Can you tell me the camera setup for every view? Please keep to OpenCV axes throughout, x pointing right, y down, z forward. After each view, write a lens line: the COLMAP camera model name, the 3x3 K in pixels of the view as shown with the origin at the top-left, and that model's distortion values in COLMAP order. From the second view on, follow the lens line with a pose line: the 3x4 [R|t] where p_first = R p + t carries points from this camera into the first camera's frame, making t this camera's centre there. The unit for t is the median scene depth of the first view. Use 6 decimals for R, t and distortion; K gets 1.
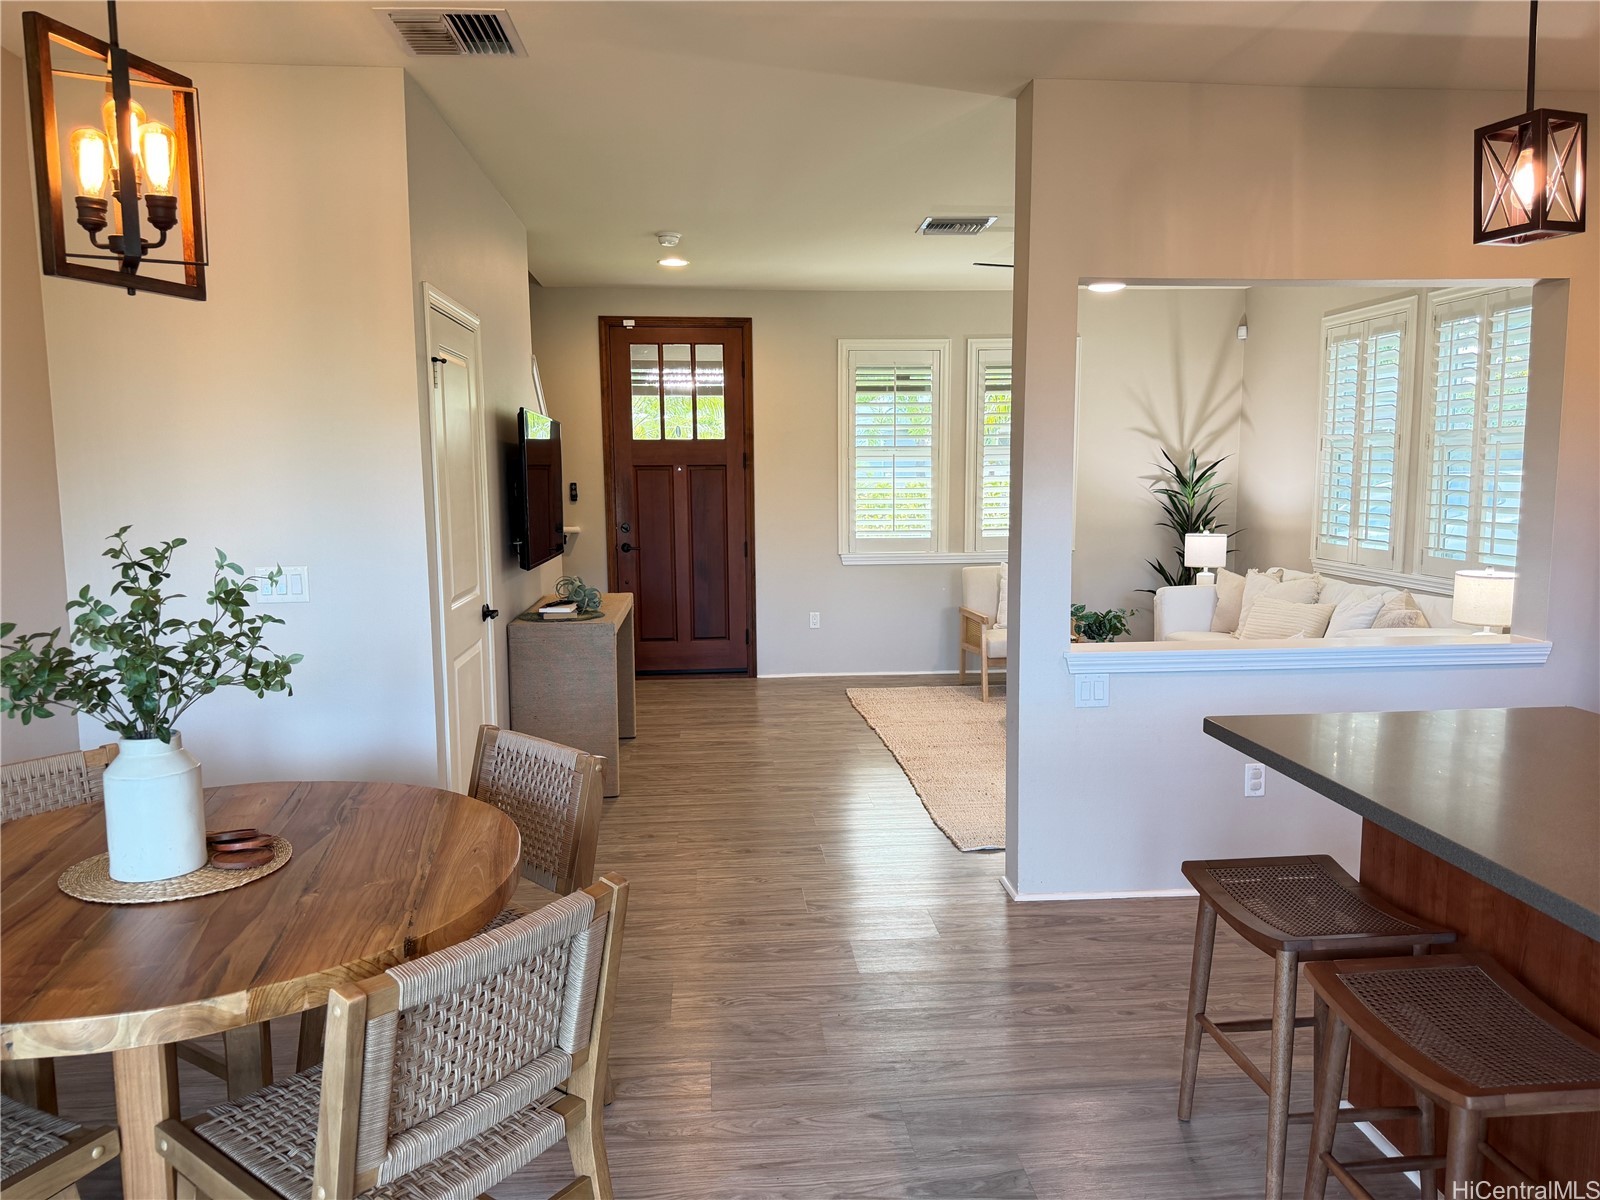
lens RADIAL K [[1132.5, 0, 806.6], [0, 1132.5, 601.4], [0, 0, 1]] dist [0.095565, -0.132759]
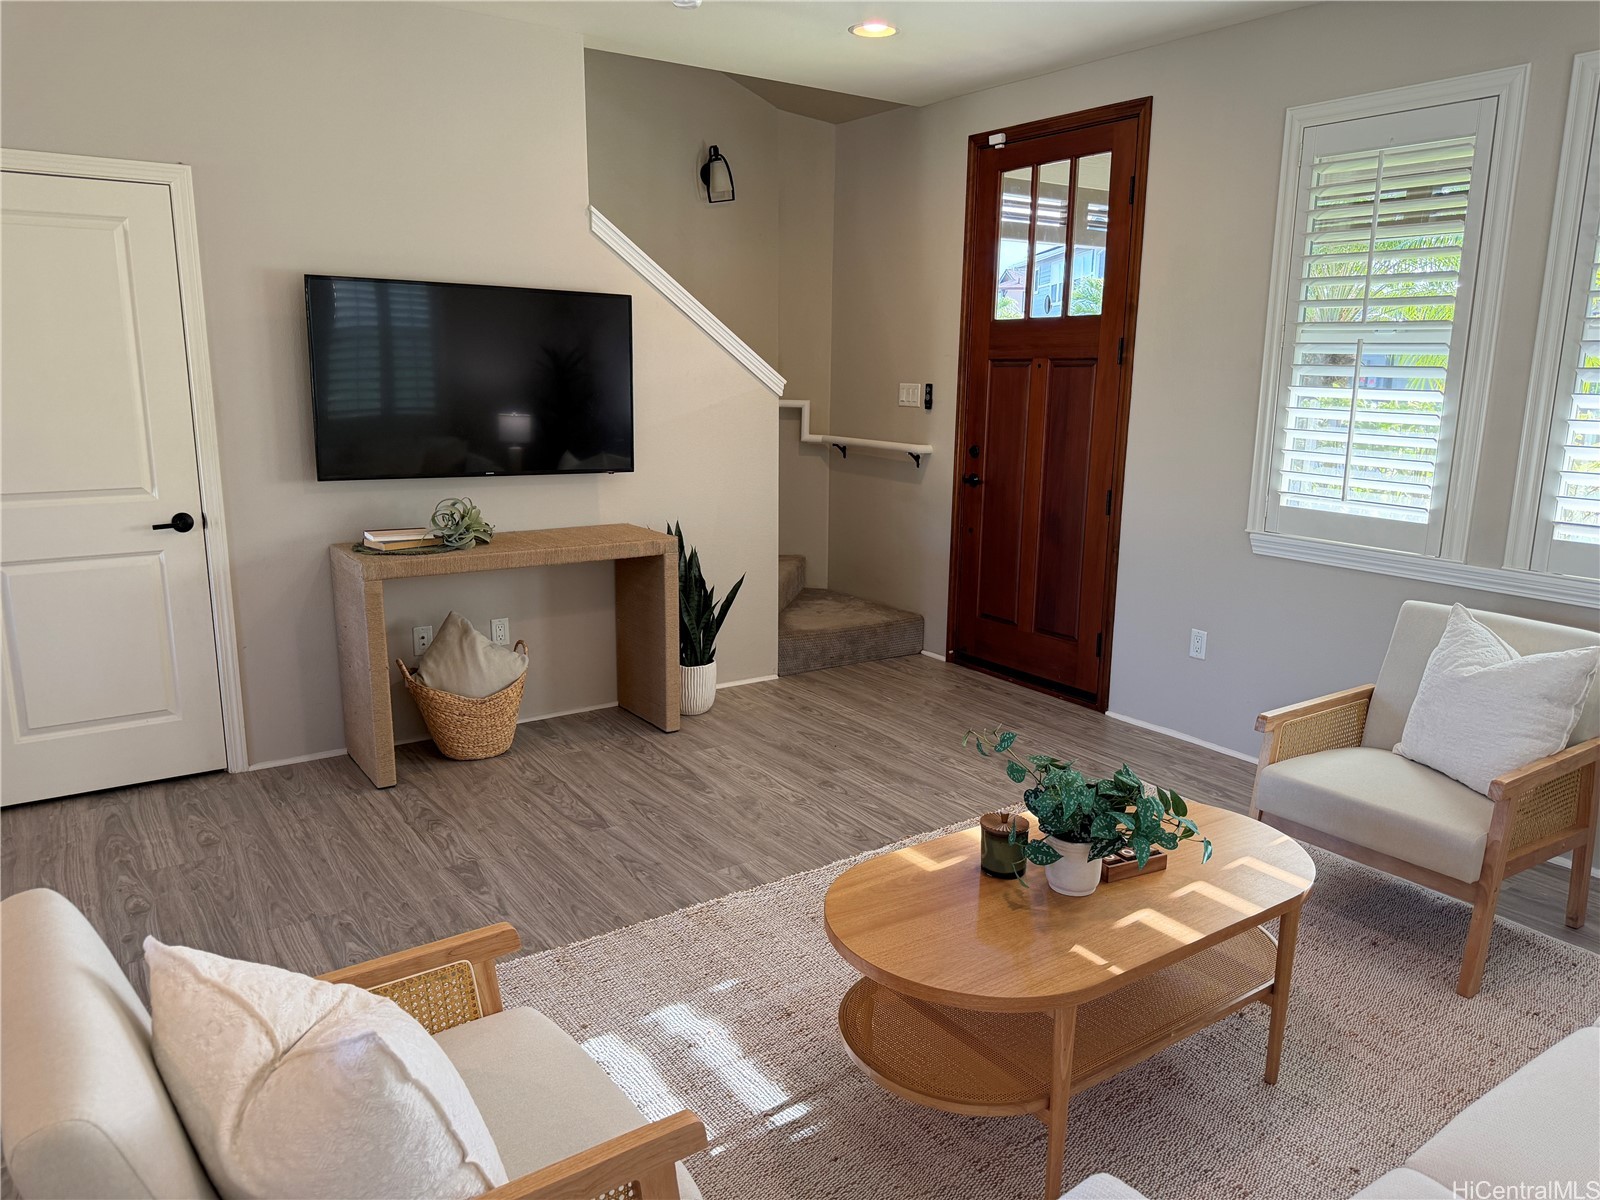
lens RADIAL K [[1132.5, 0, 806.6], [0, 1132.5, 601.4], [0, 0, 1]] dist [0.095565, -0.132759]
pose [[0.502989, 0.193116, -0.842442, 0.475393], [-0.119815, 0.980887, 0.153316, -0.082362], [0.855947, 0.023821, 0.516514, 0.669092]]
